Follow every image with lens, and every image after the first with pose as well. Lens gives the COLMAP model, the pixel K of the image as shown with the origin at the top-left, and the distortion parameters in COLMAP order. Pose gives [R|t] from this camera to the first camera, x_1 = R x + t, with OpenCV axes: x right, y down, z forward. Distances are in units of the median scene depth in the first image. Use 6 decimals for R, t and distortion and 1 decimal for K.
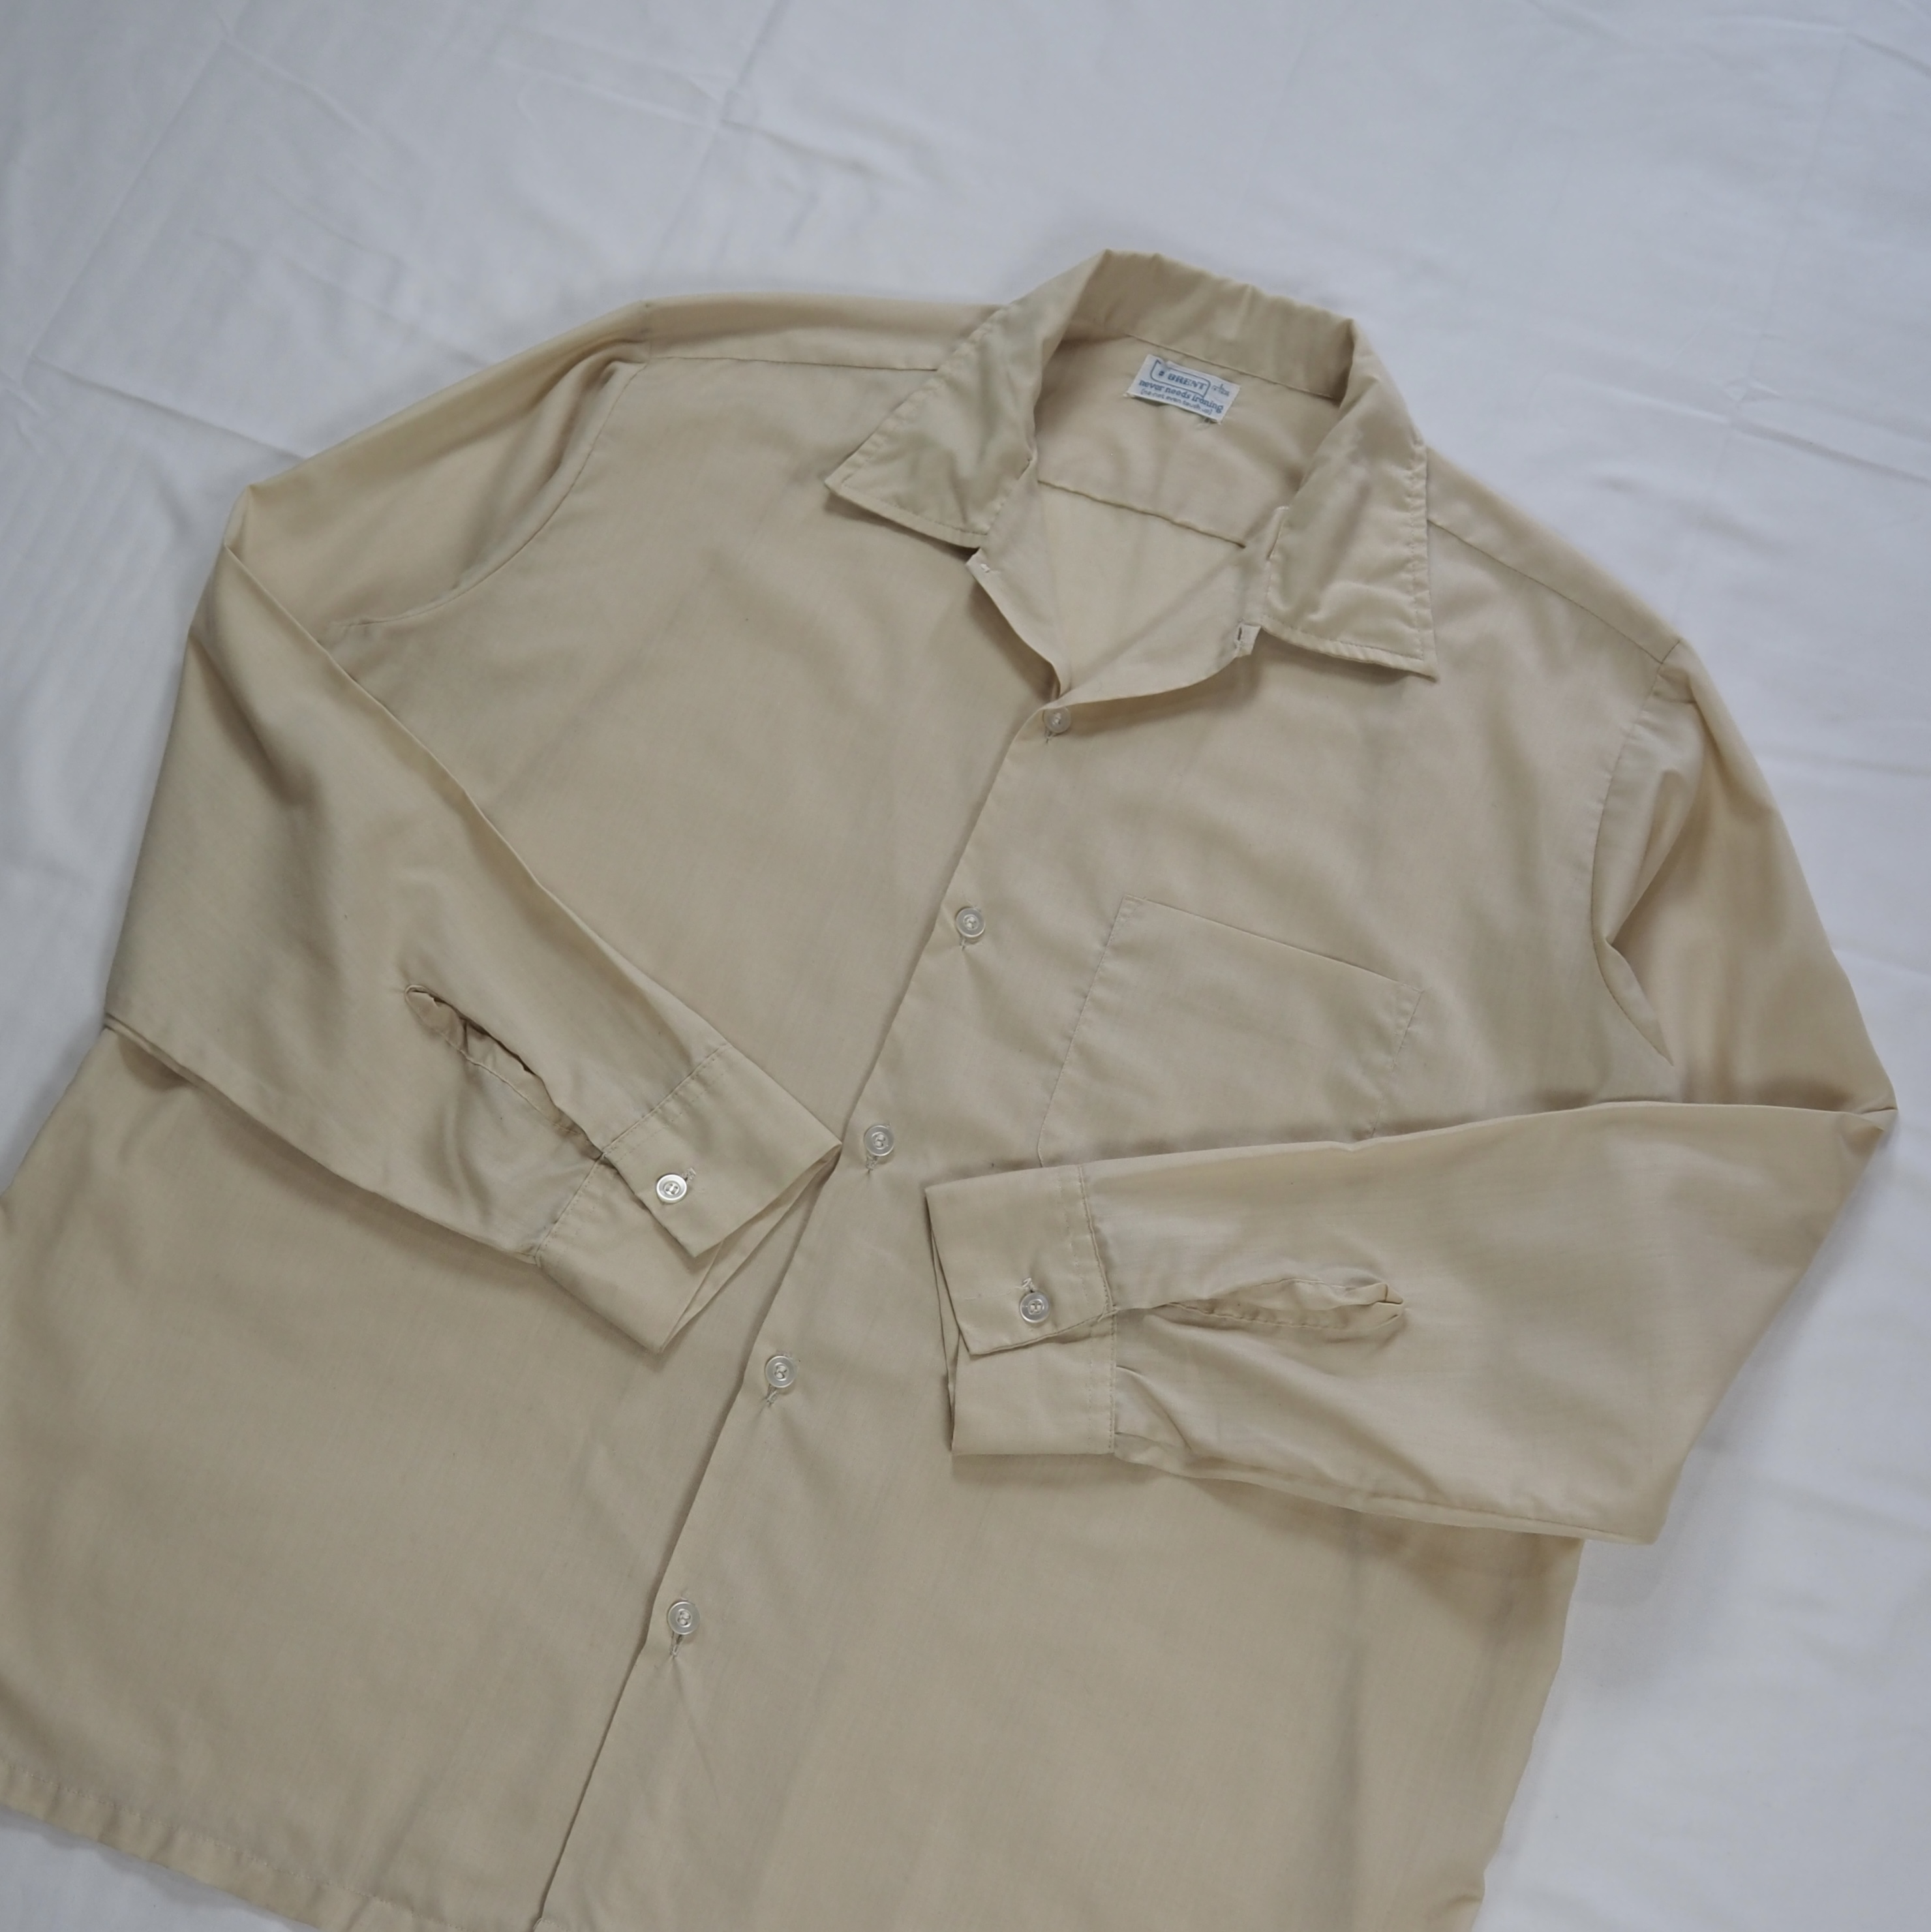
lens RADIAL K [[2357.5, 0, 896.1], [0, 2357.5, 1271.4], [0, 0, 1]] dist [-0.008835, -0.030516]
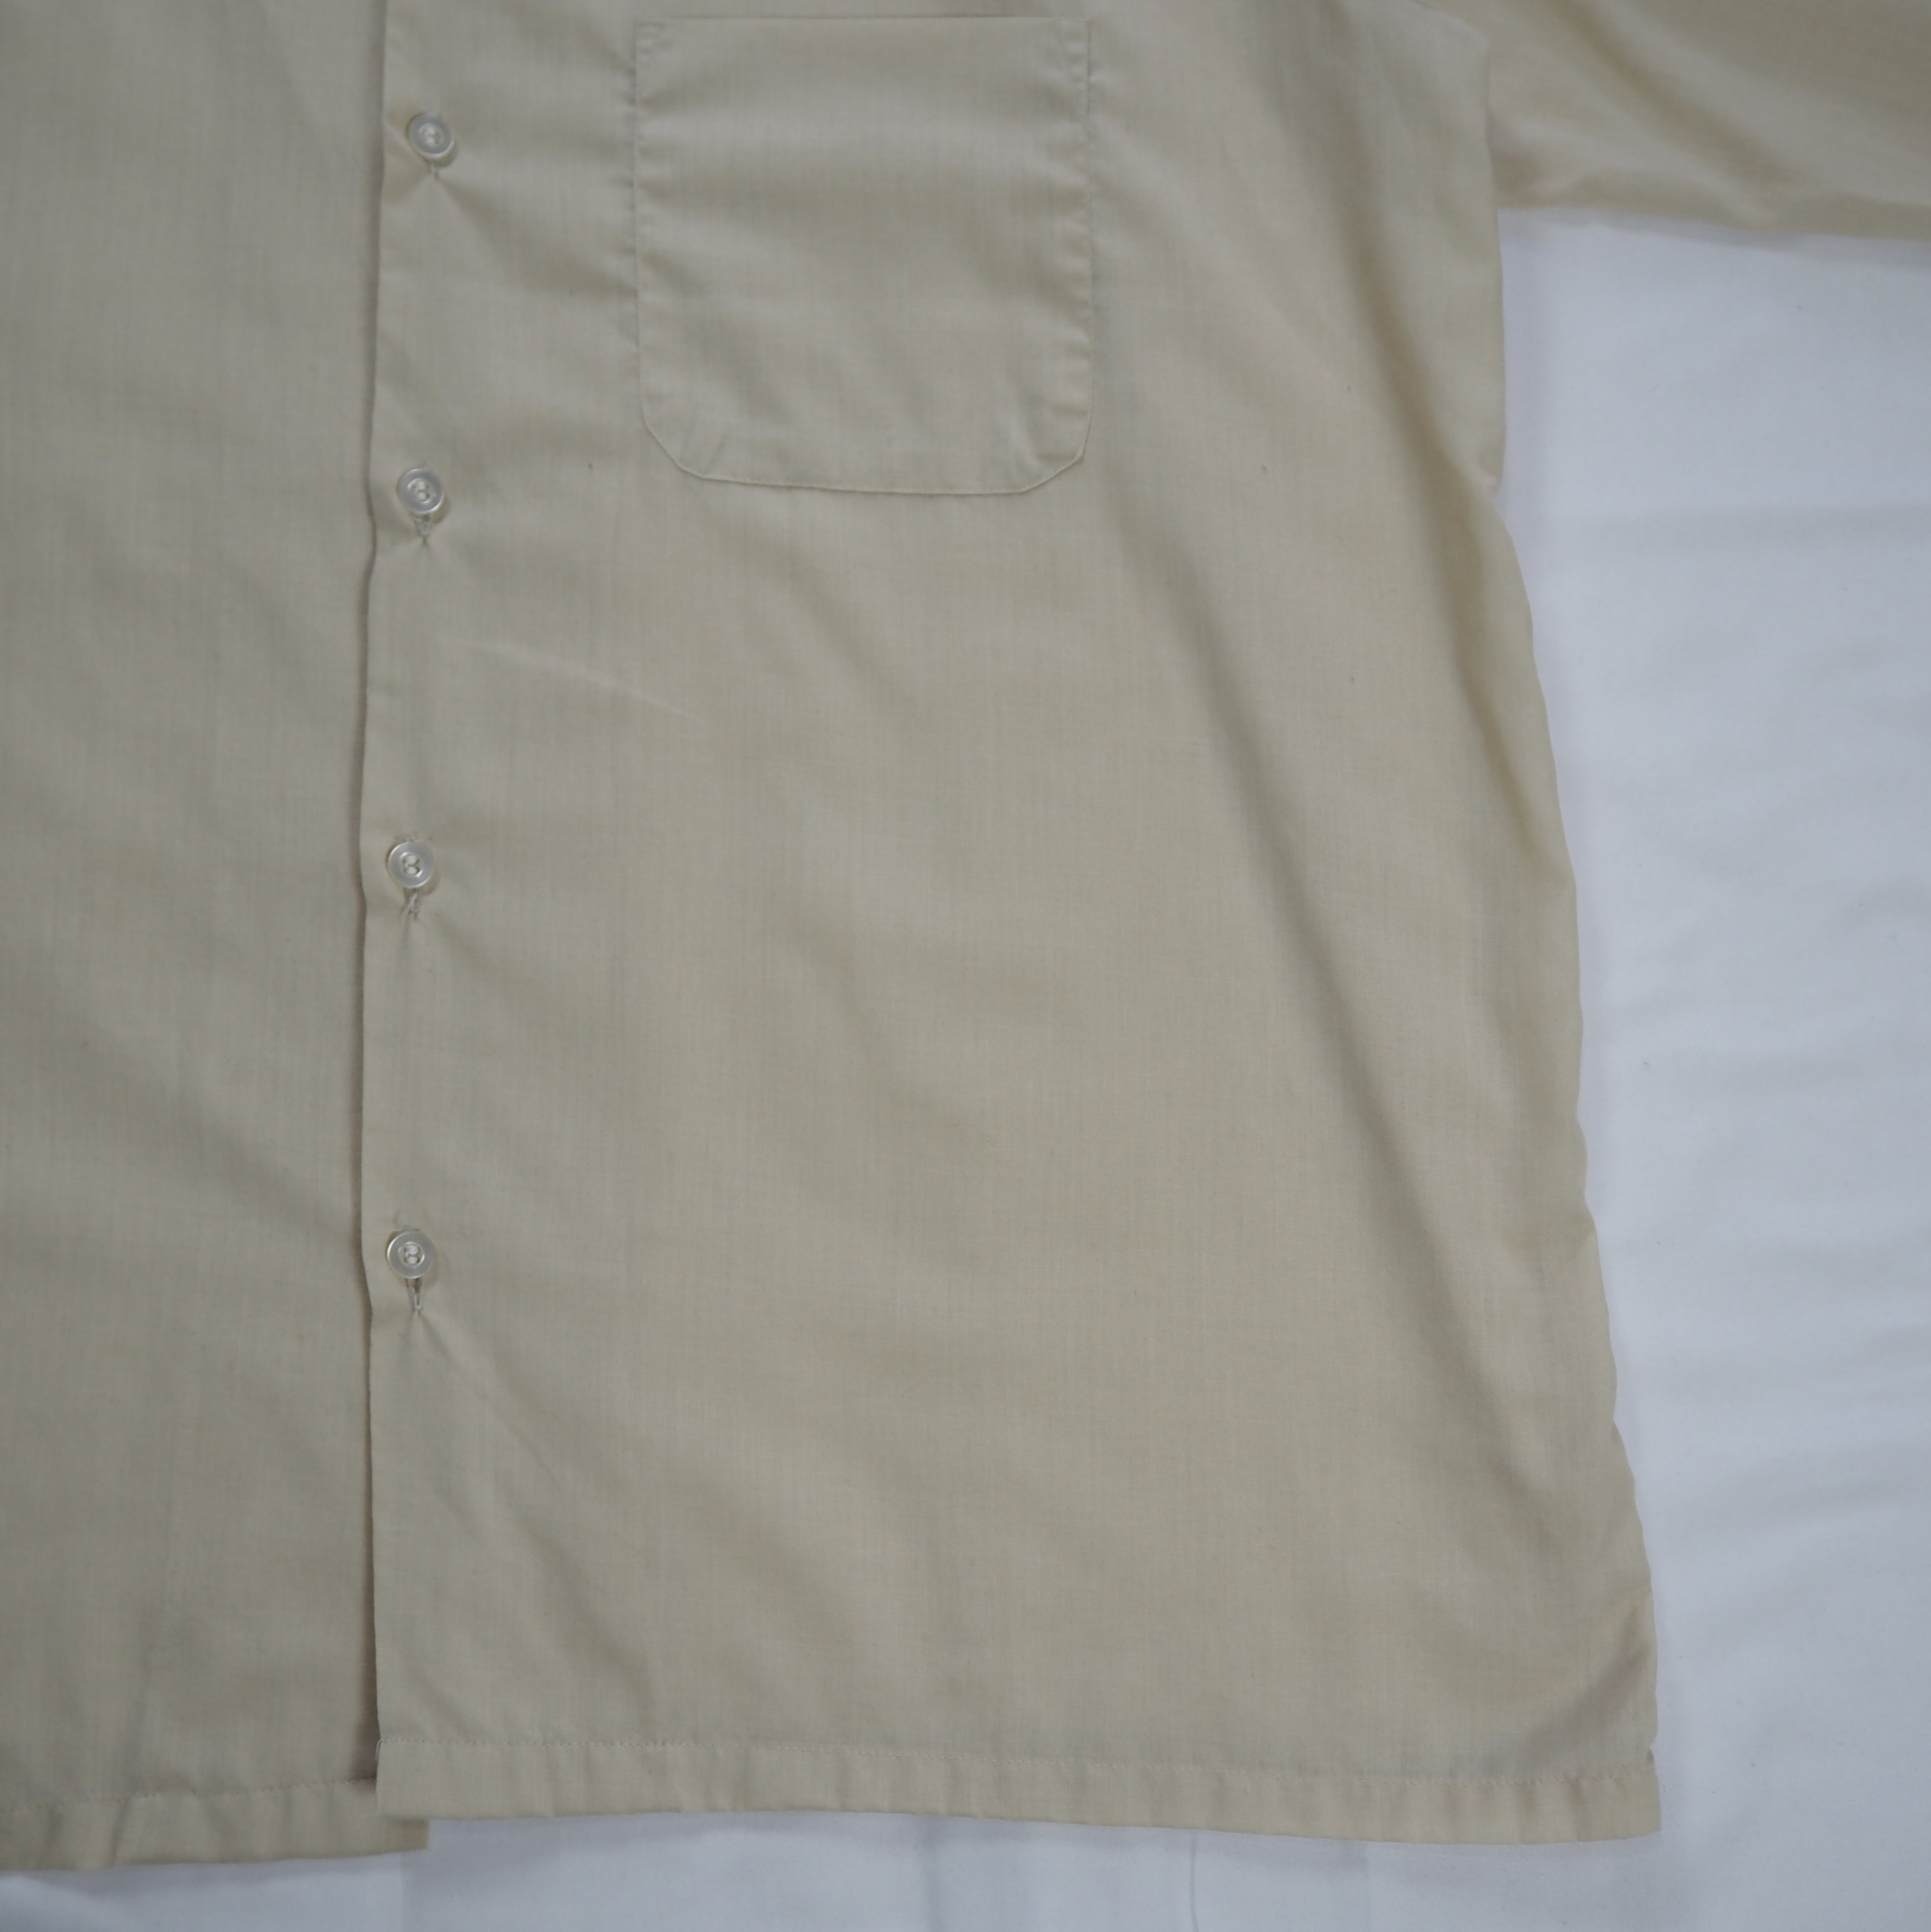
lens RADIAL K [[2072.1, 0, 968.0], [0, 2072.1, 863.2], [0, 0, 1]] dist [-0.021735, 0.009297]
pose [[0.926478, -0.366564, 0.085258, 0.044375], [0.347387, 0.920097, 0.180951, -0.009480], [-0.144776, -0.138030, 0.979790, 0.347123]]
